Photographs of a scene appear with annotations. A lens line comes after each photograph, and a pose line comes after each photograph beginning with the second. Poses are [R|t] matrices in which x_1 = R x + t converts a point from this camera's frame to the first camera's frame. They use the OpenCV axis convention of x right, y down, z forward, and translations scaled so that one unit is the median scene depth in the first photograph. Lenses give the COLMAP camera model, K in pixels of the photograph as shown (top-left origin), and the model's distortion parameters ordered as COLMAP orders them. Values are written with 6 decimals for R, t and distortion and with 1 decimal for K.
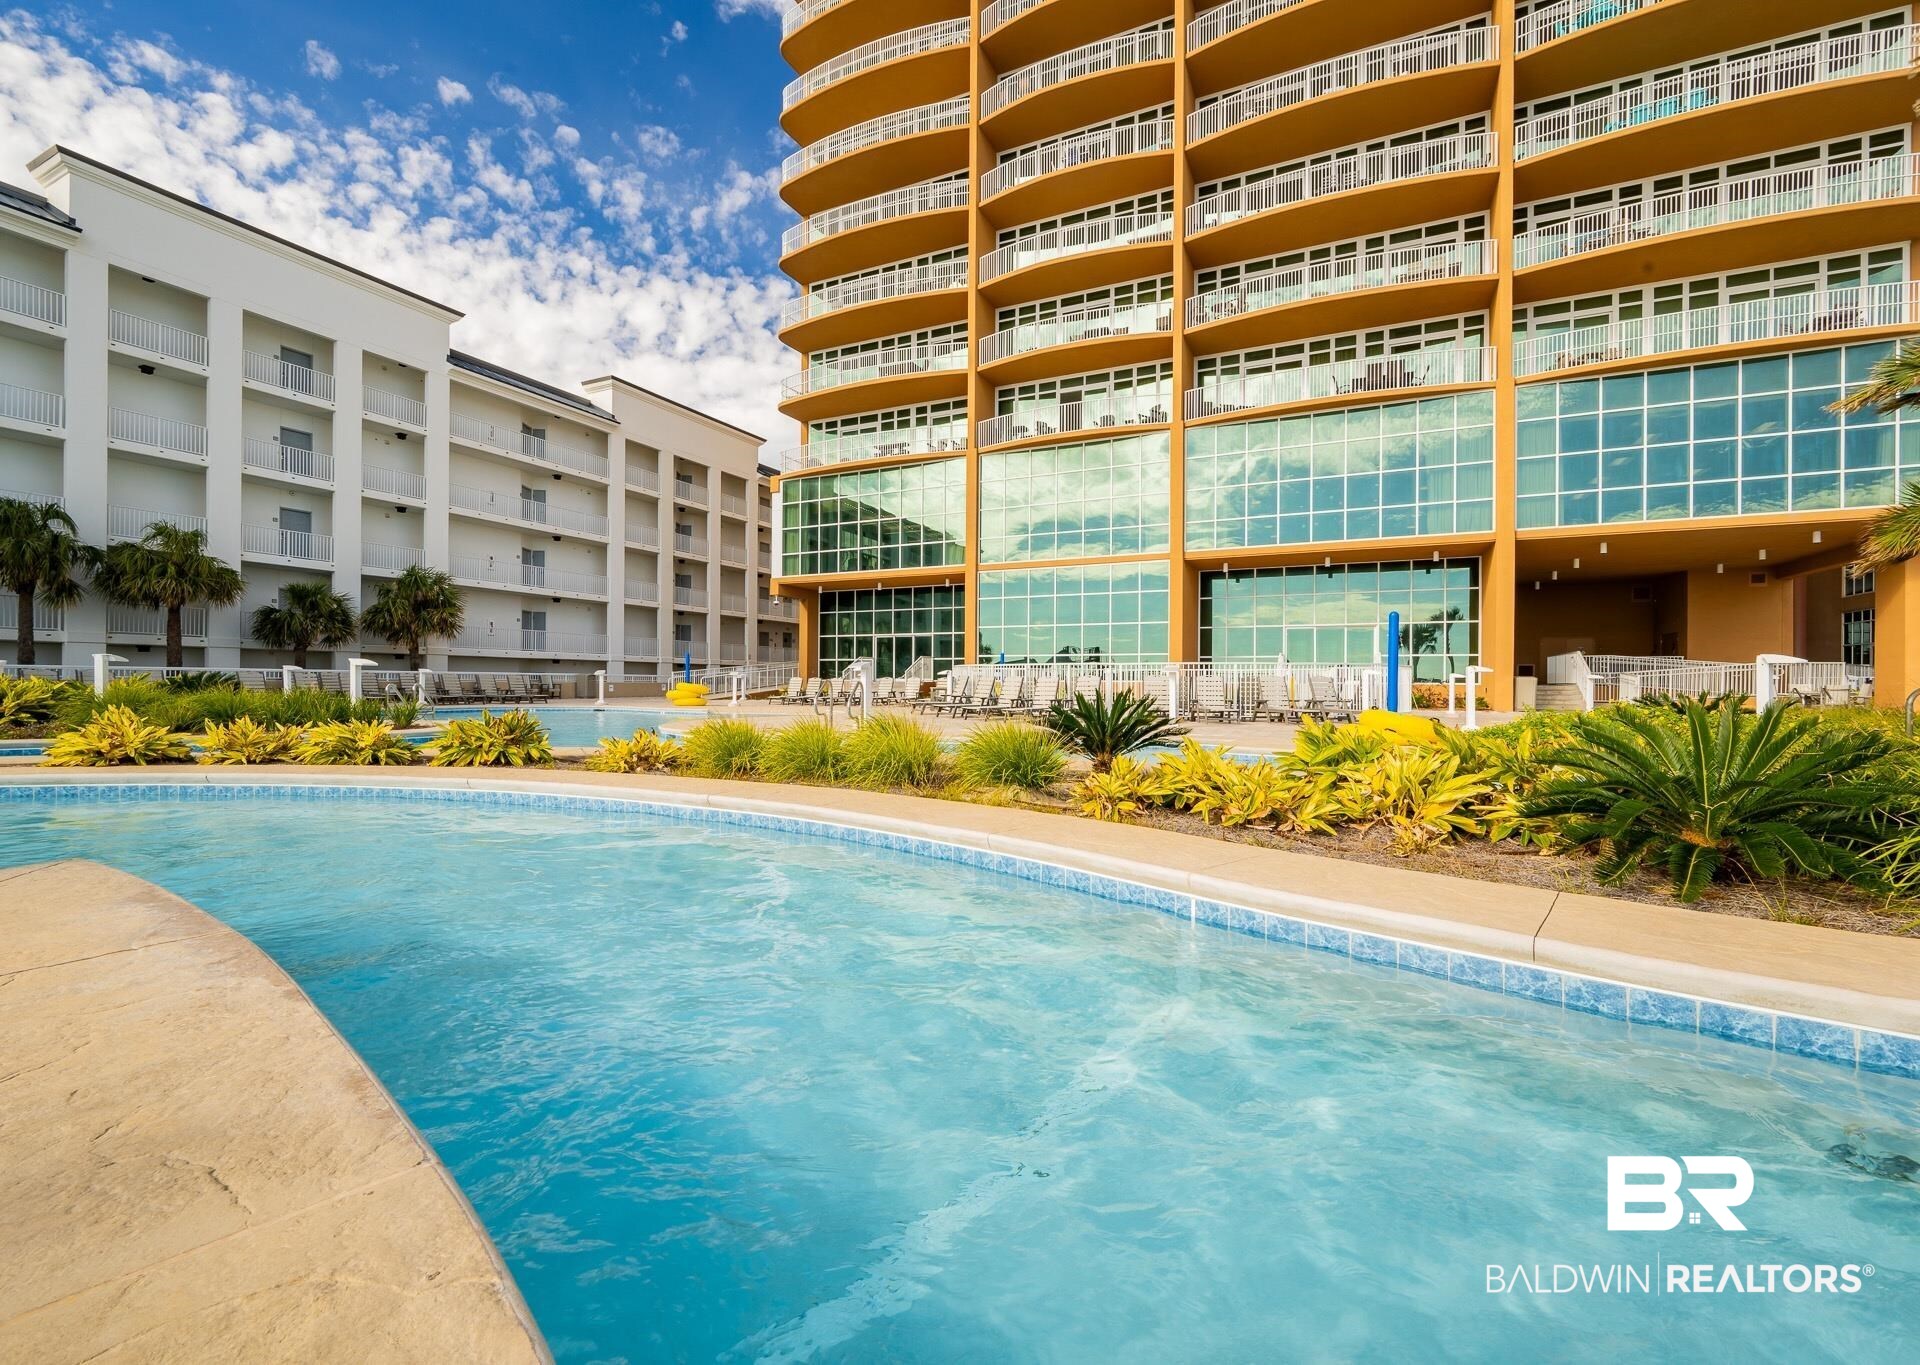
lens RADIAL K [[815.3, 0, 960.7], [0, 815.3, 686.0], [0, 0, 1]] dist [-0.000093, -0.000364]
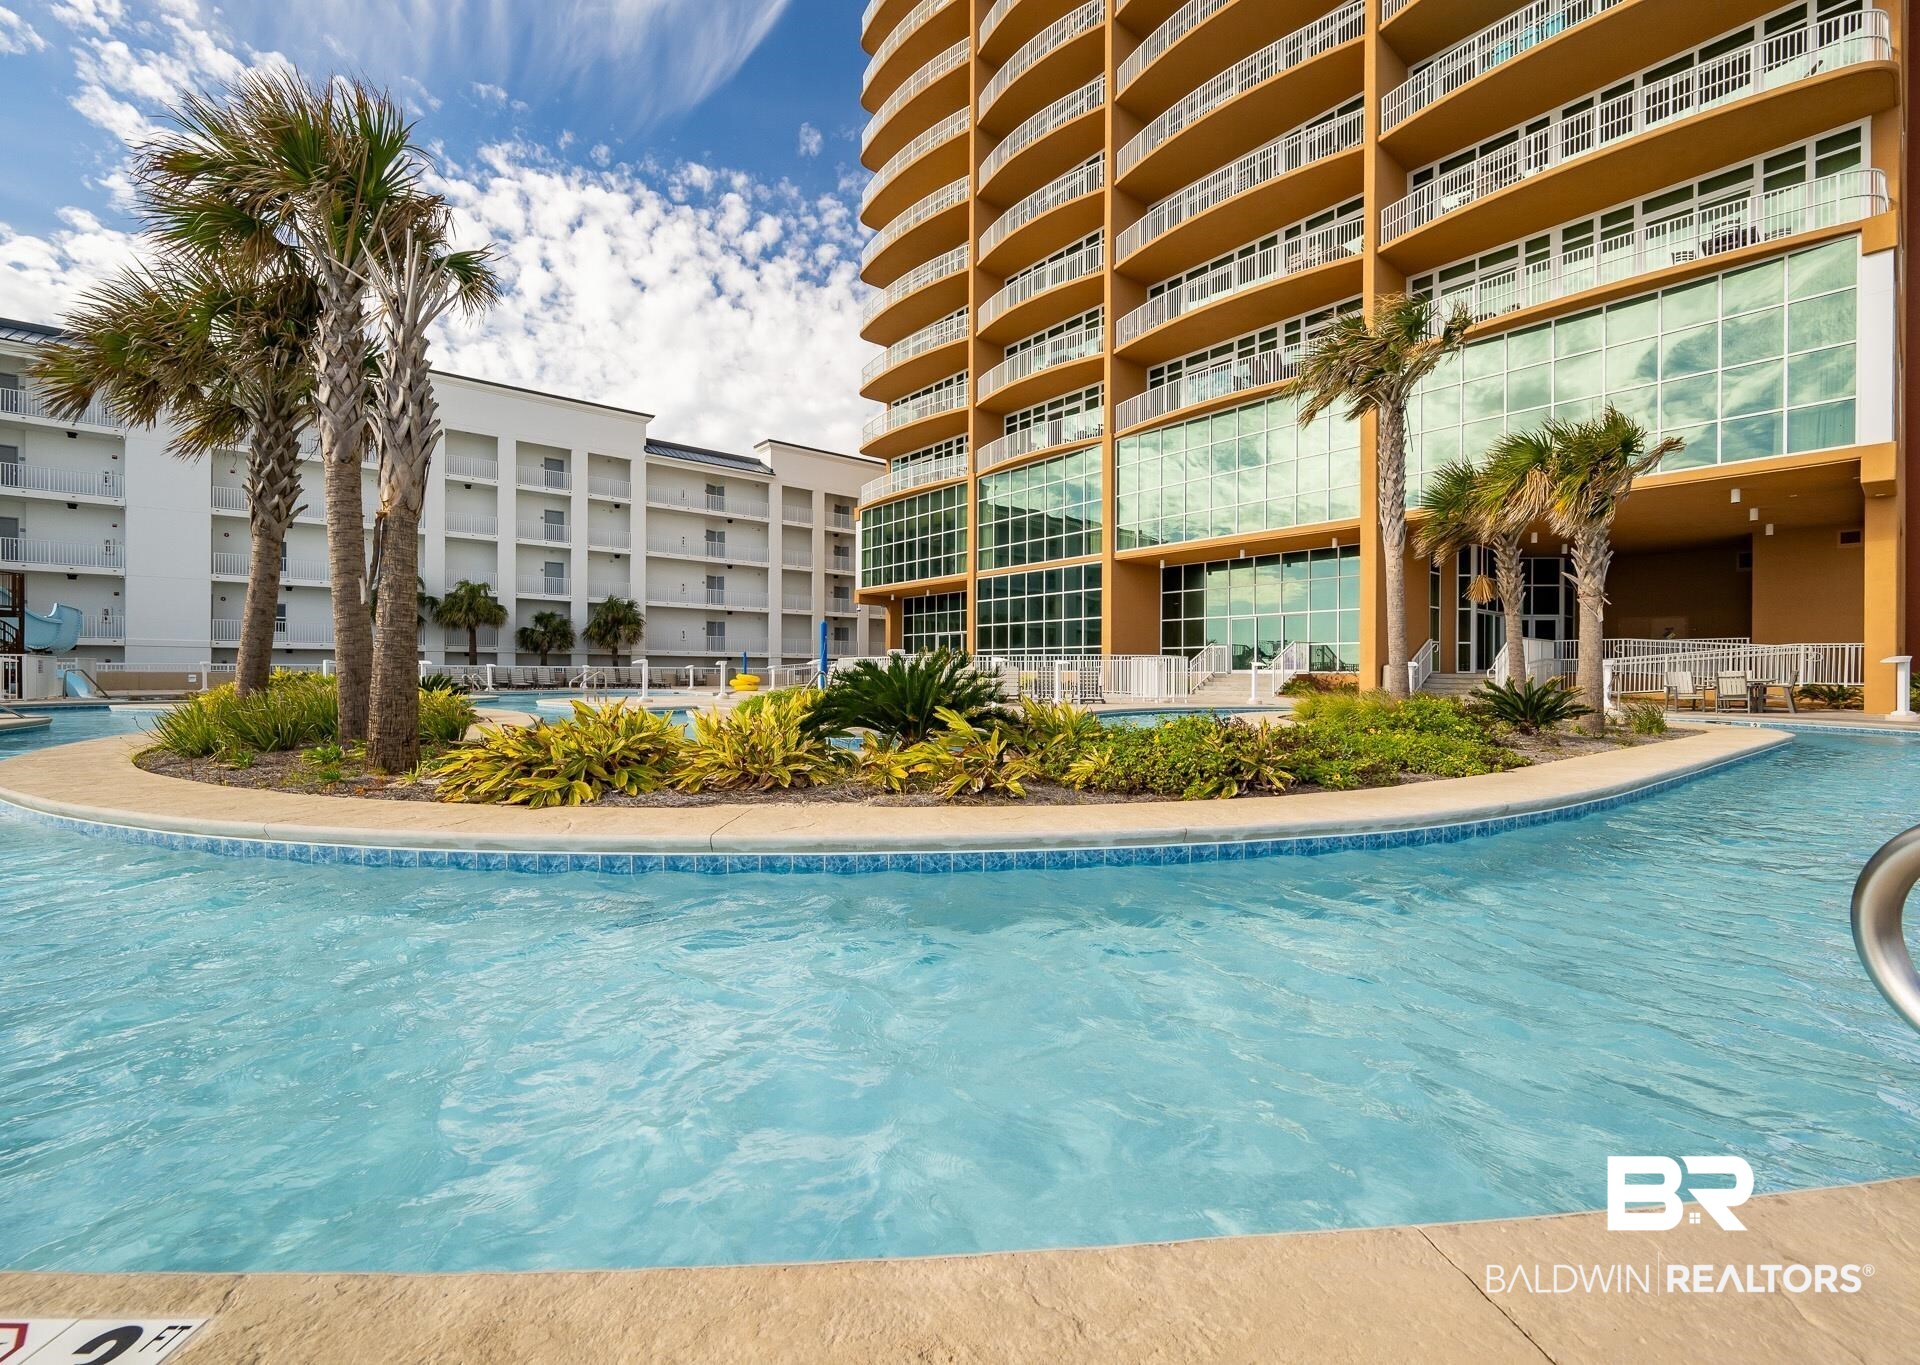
lens RADIAL K [[815.3, 0, 957.0], [0, 815.3, 680.2], [0, 0, 1]] dist [-0.000093, -0.000364]
pose [[0.906824, 0.000627, -0.421509, 0.489765], [0.000790, 0.999995, 0.003187, 0.001923], [0.421509, -0.003223, 0.906819, -0.072008]]
